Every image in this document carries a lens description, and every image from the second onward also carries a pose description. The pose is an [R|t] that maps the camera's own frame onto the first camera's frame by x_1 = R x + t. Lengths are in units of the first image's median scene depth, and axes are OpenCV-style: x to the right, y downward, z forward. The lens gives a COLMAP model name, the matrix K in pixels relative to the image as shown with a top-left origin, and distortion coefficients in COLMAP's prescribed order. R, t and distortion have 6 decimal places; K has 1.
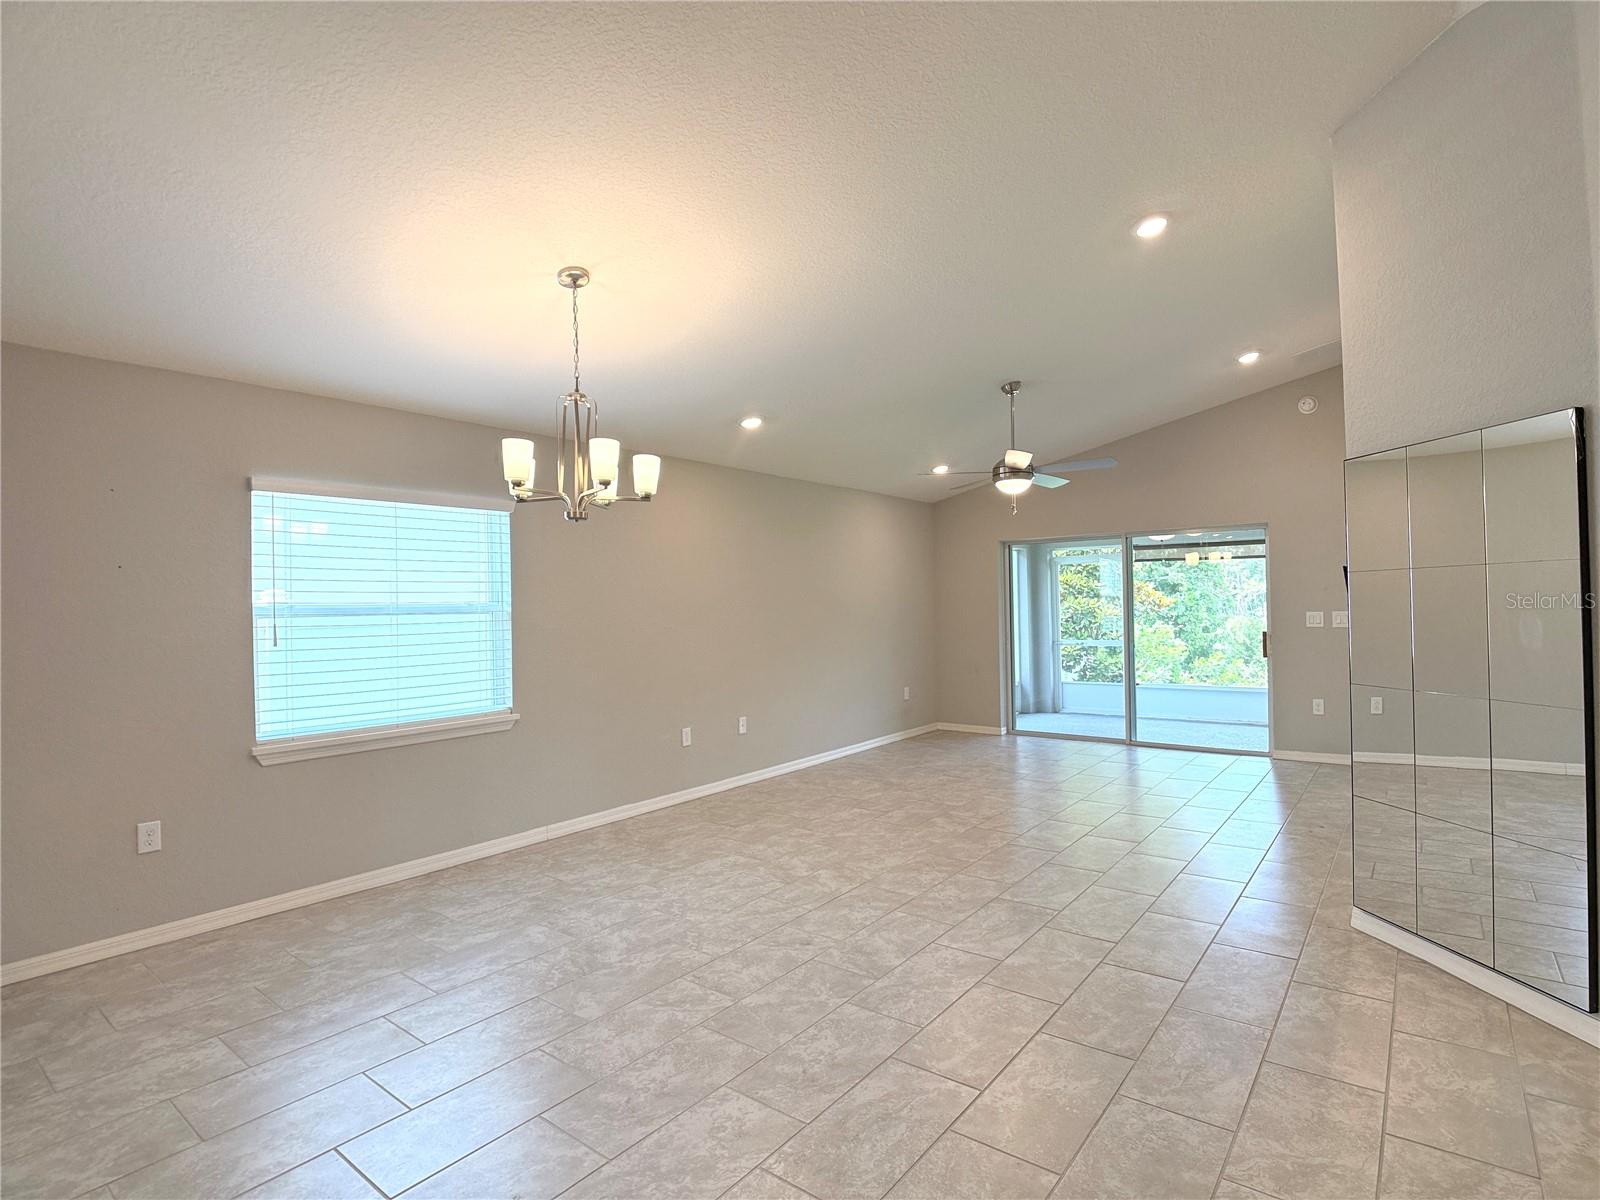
lens RADIAL K [[804.5, 0, 797.8], [0, 804.5, 600.9], [0, 0, 1]] dist [-0.015994, -0.011113]
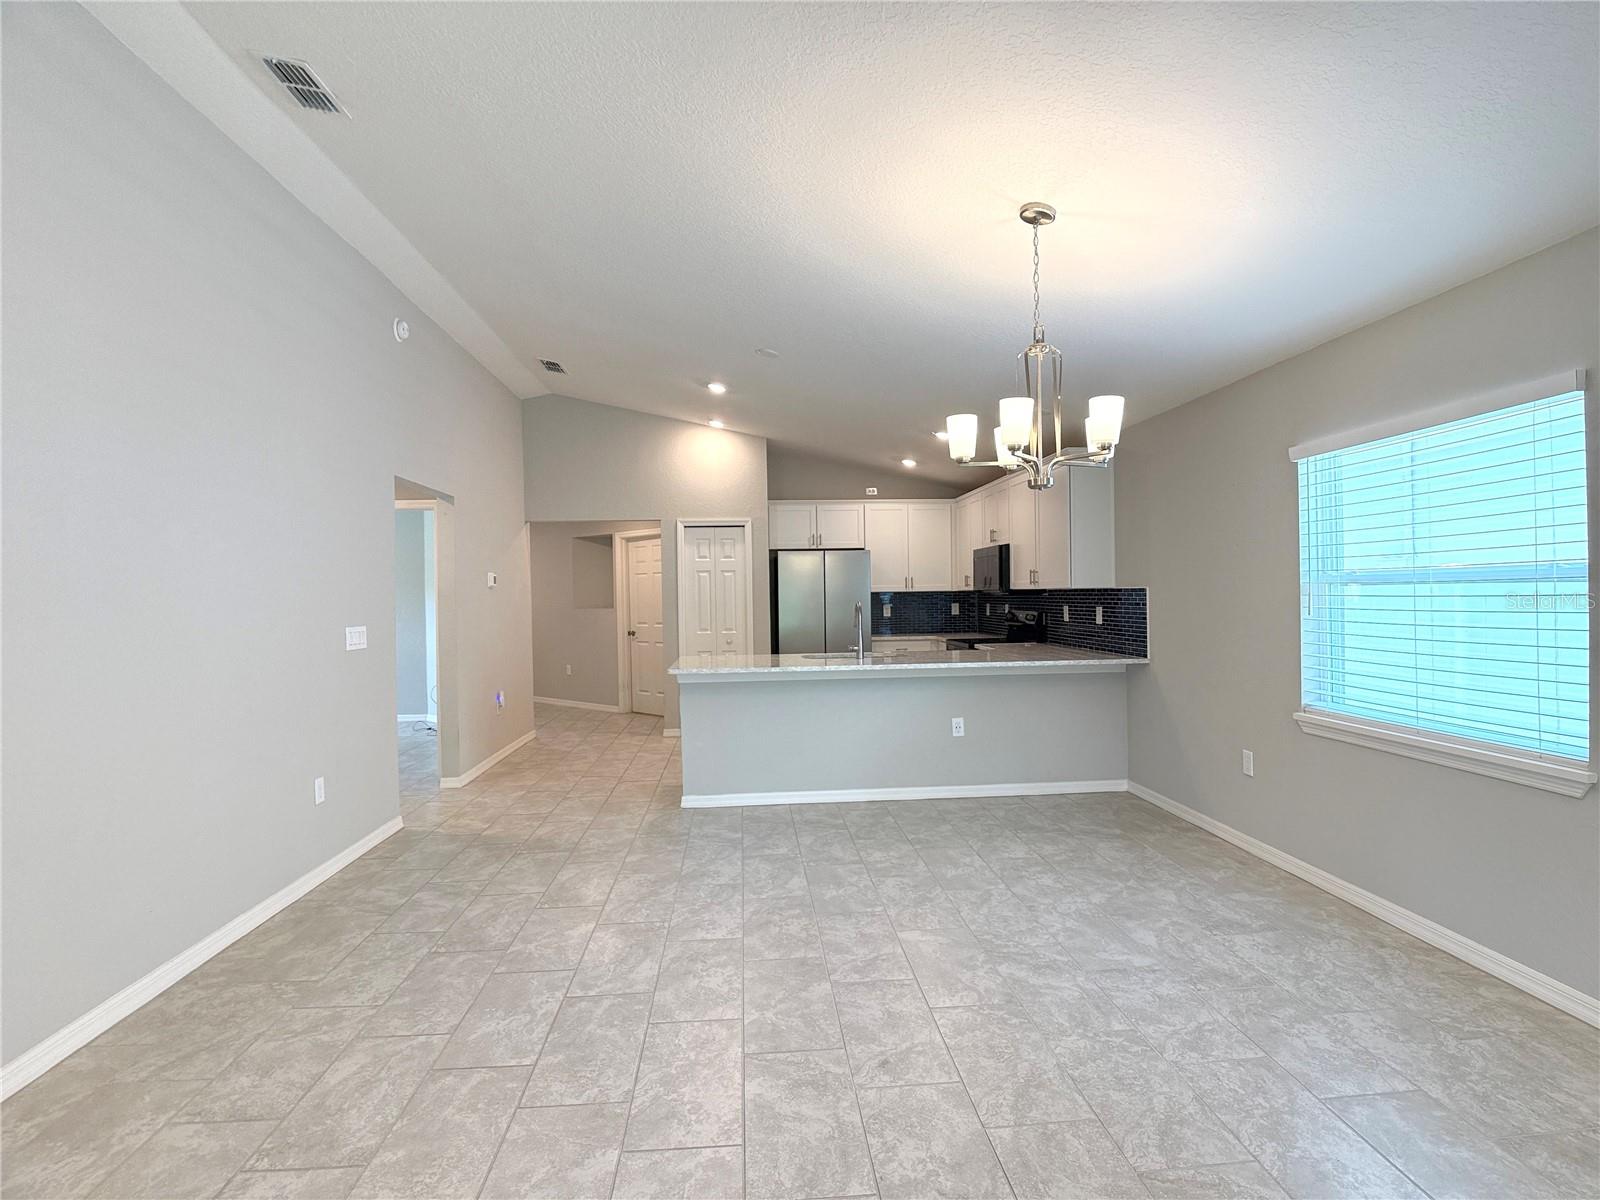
lens RADIAL K [[858.4, 0, 830.5], [0, 858.4, 602.4], [0, 0, 1]] dist [-0.047920, -0.000428]
pose [[-0.729313, 0.037527, -0.683150, 0.543301], [0.033691, 0.999253, 0.018924, 0.002749], [0.683350, -0.009215, -0.730033, 1.520633]]
